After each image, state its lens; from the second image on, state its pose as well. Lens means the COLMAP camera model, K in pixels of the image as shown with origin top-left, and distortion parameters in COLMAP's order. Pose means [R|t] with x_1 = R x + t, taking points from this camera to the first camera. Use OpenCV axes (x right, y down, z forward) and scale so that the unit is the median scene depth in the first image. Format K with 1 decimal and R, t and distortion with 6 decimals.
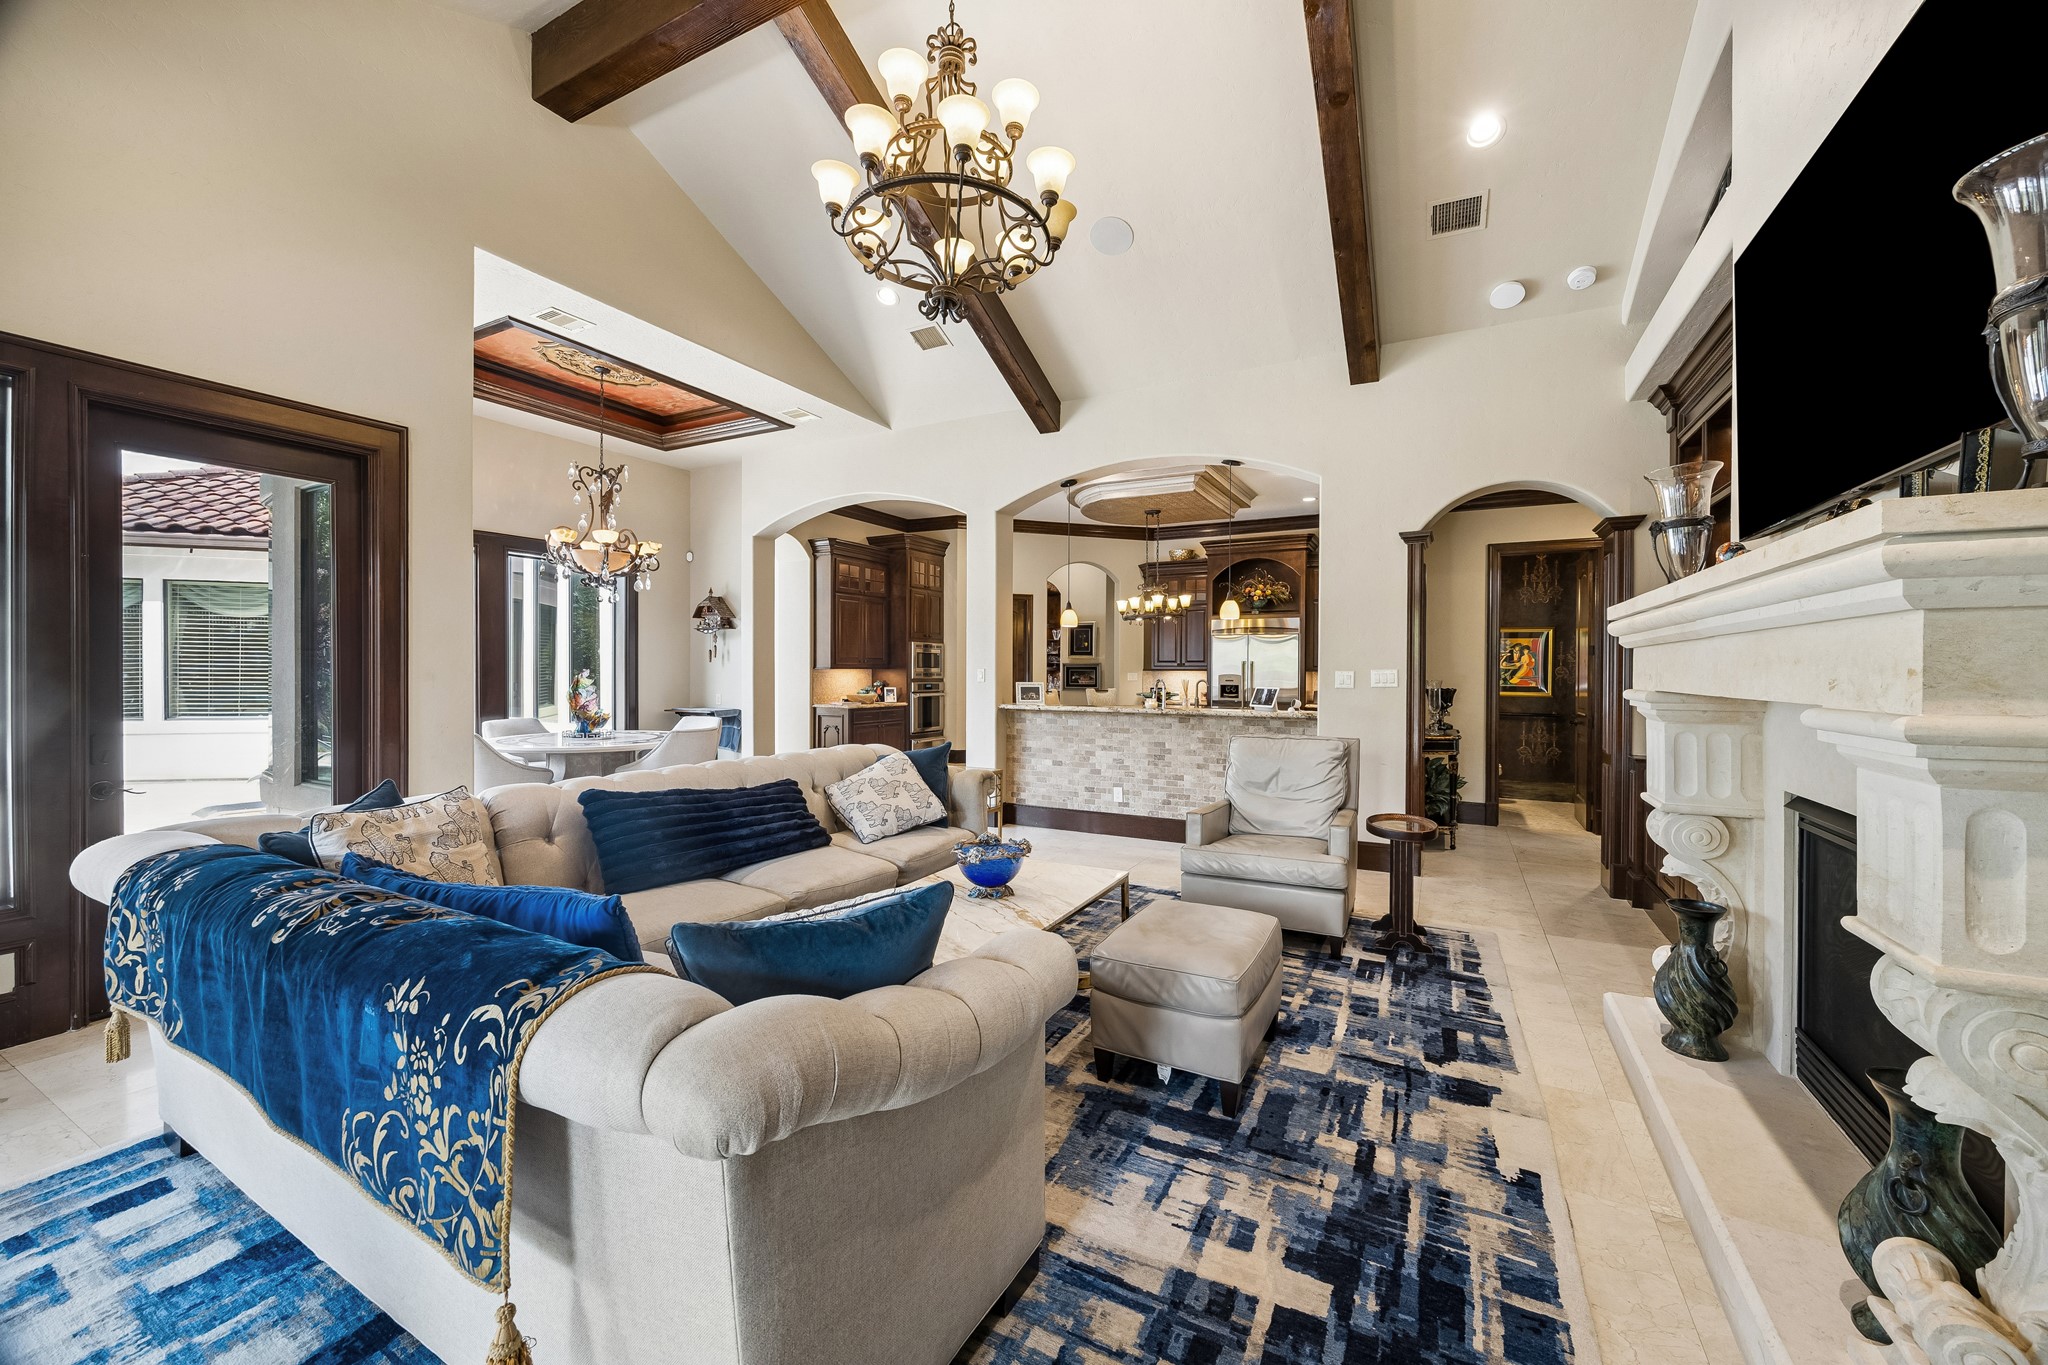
lens RADIAL K [[788.5, 0, 1029.1], [0, 788.5, 678.7], [0, 0, 1]] dist [-0.000762, -0.000305]
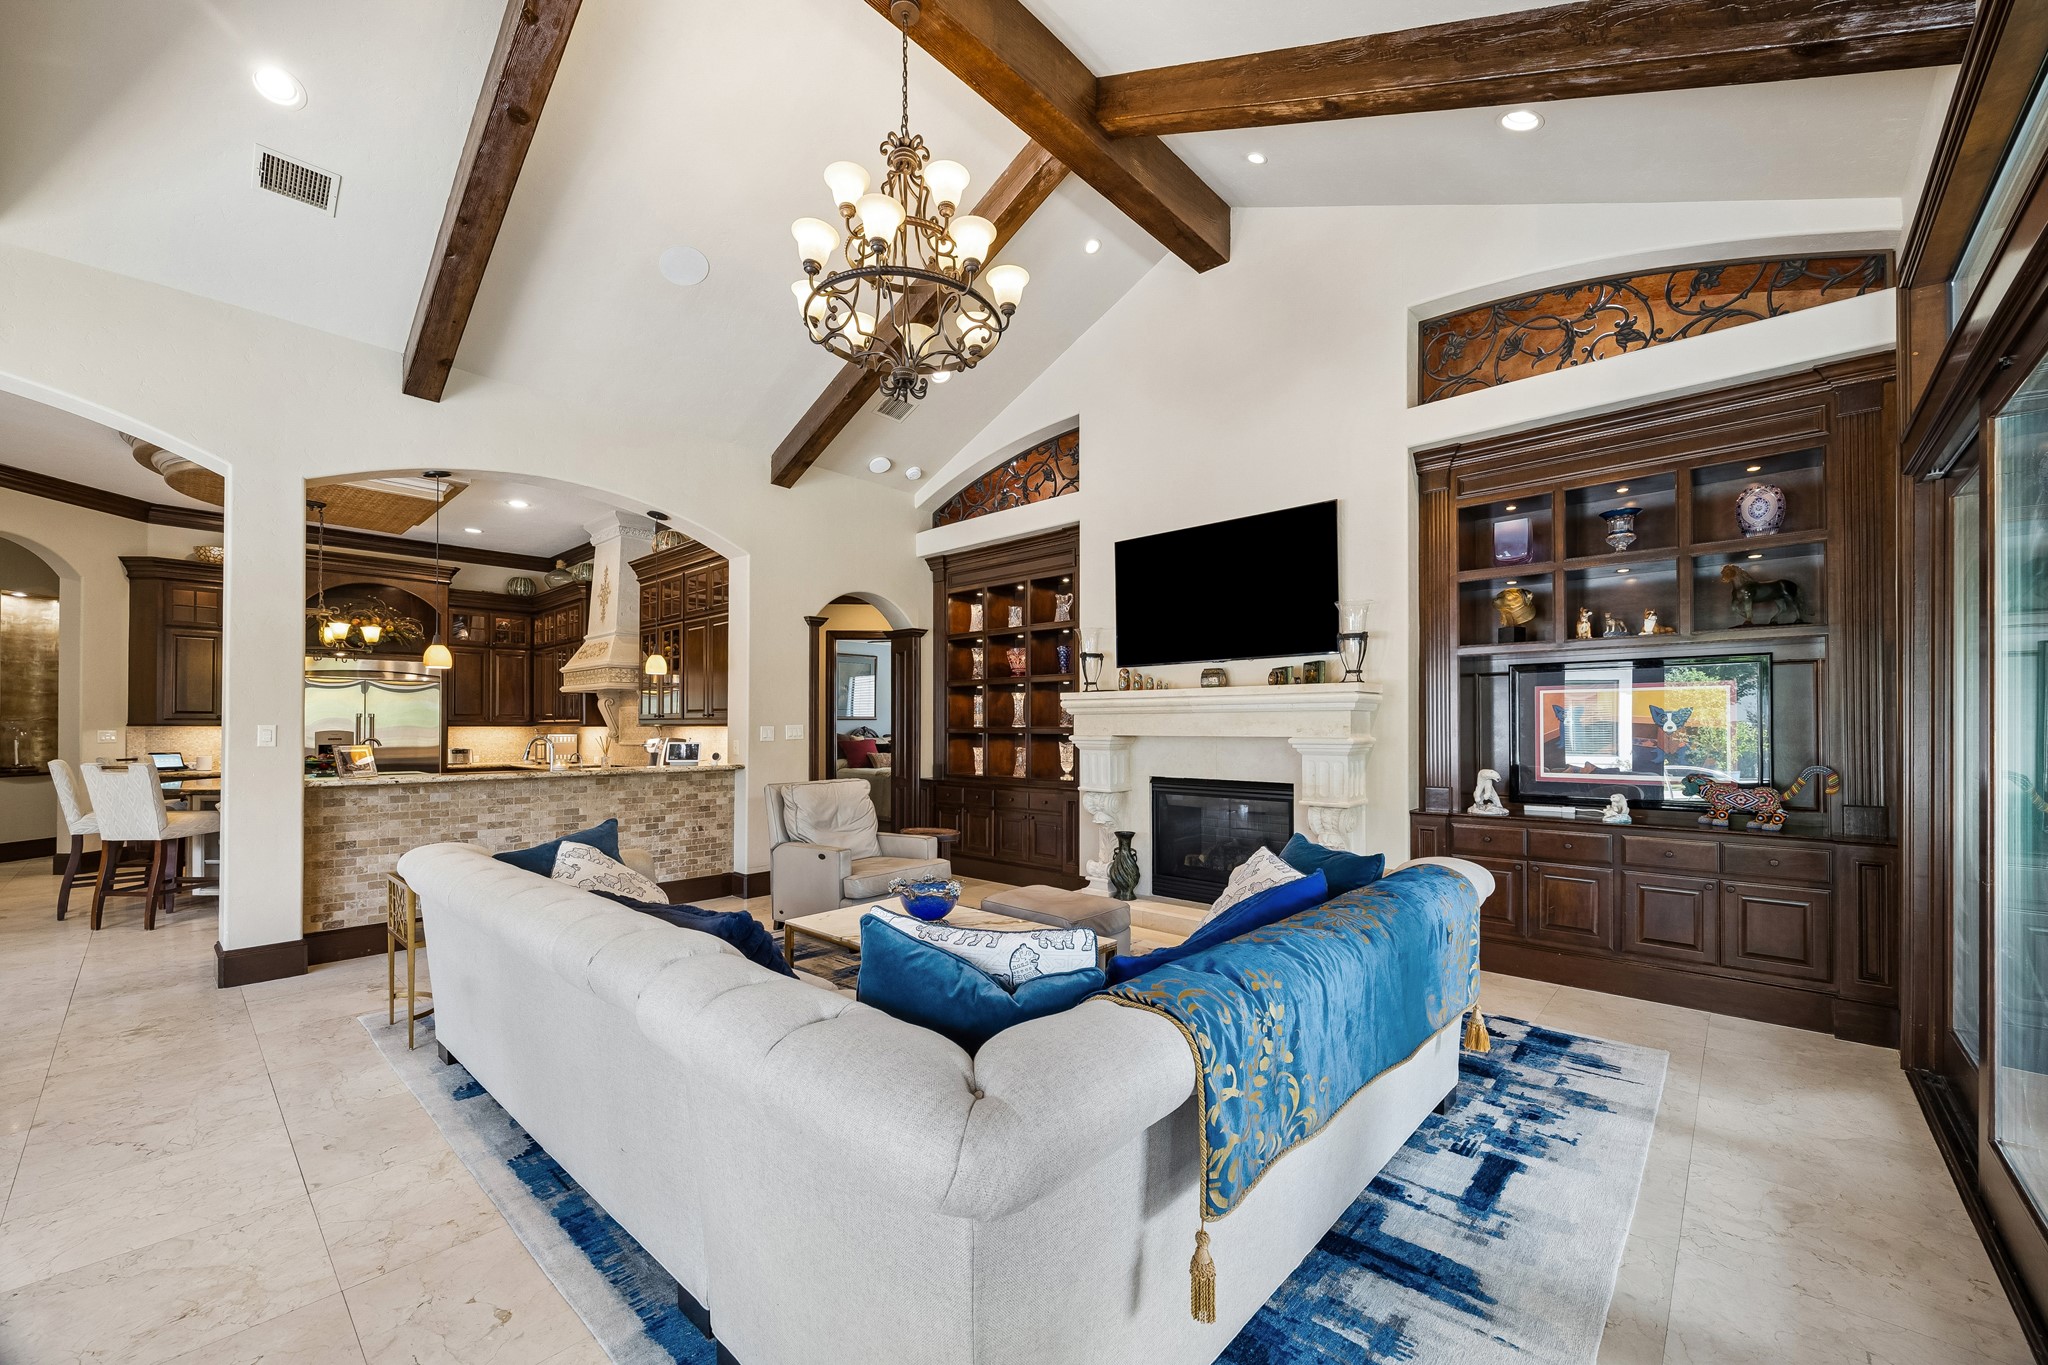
lens RADIAL K [[794.6, 0, 1026.9], [0, 794.6, 724.0], [0, 0, 1]] dist [-0.001267, -0.000216]
pose [[0.245101, -0.002403, 0.969494, -0.562491], [0.011319, 0.999936, -0.000383, -0.007353], [-0.969431, 0.011068, 0.245113, 0.295201]]
